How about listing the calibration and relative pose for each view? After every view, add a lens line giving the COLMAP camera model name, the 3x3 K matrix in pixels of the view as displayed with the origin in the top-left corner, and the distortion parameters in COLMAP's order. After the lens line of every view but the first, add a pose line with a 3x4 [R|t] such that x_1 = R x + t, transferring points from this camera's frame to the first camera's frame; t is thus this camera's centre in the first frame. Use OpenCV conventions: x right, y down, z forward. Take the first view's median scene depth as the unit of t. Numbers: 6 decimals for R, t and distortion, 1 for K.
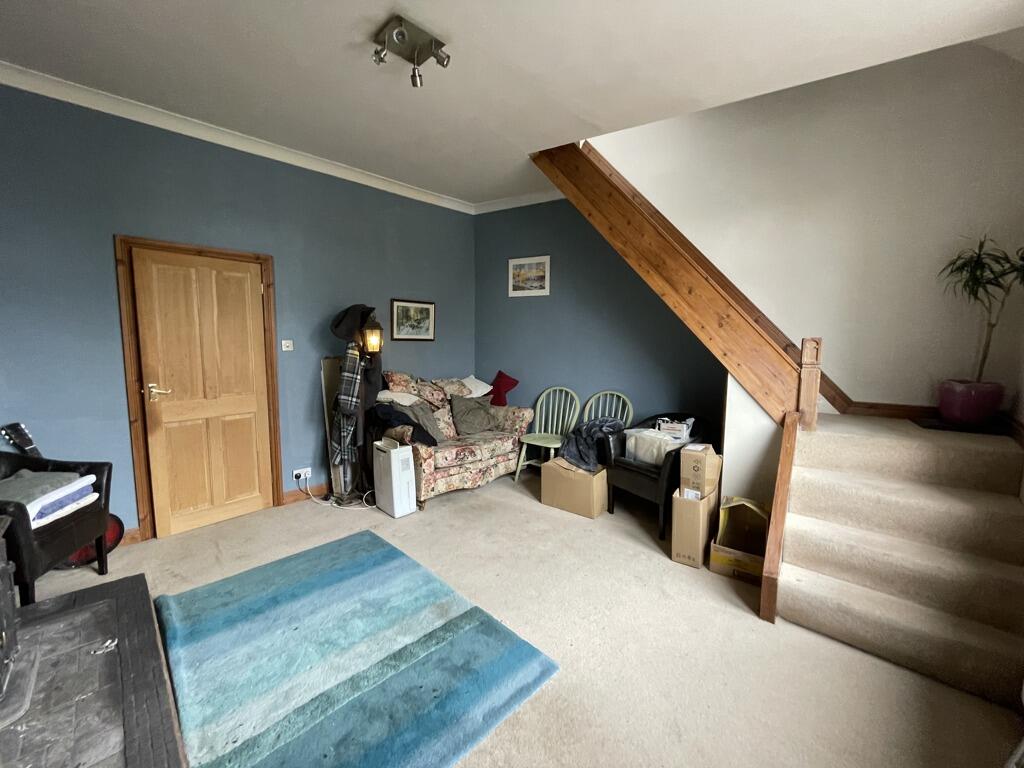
lens RADIAL K [[416.3, 0, 507.5], [0, 416.3, 386.1], [0, 0, 1]] dist [-0.003142, -0.000068]
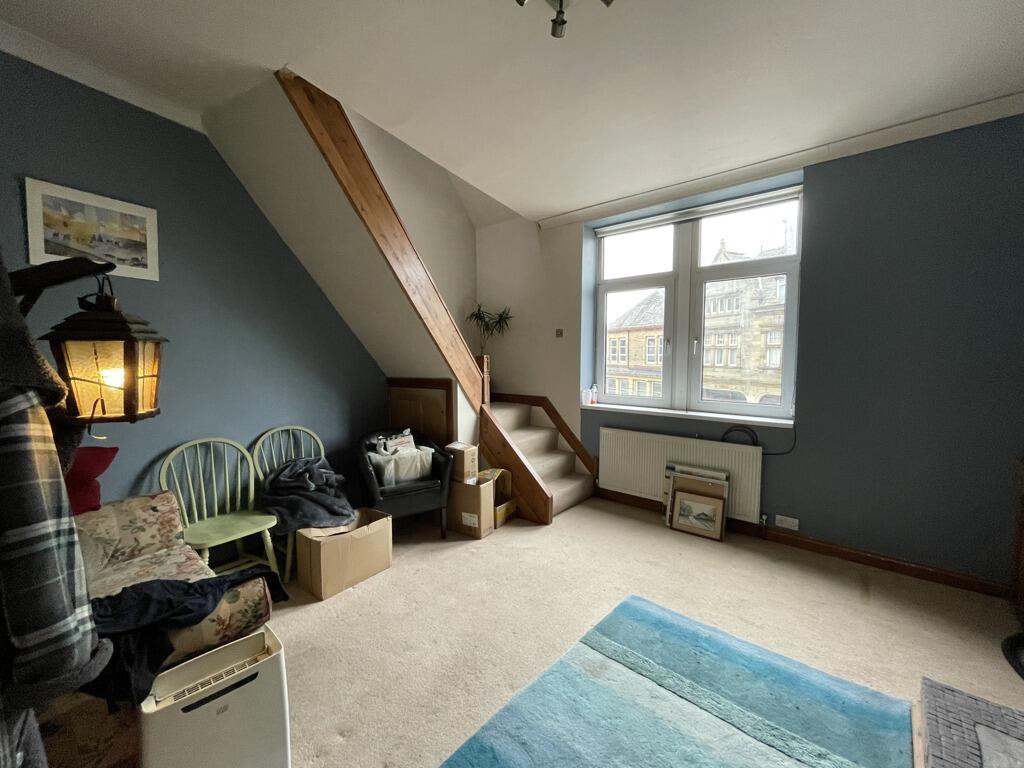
lens RADIAL K [[417.4, 0, 512.0], [0, 417.4, 384.0], [0, 0, 1]] dist [-0.023389, -0.000040]
pose [[-0.069579, -0.080215, 0.994346, -0.615527], [0.108242, 0.990270, 0.087460, -0.099229], [-0.991687, 0.113716, -0.060220, 0.732120]]
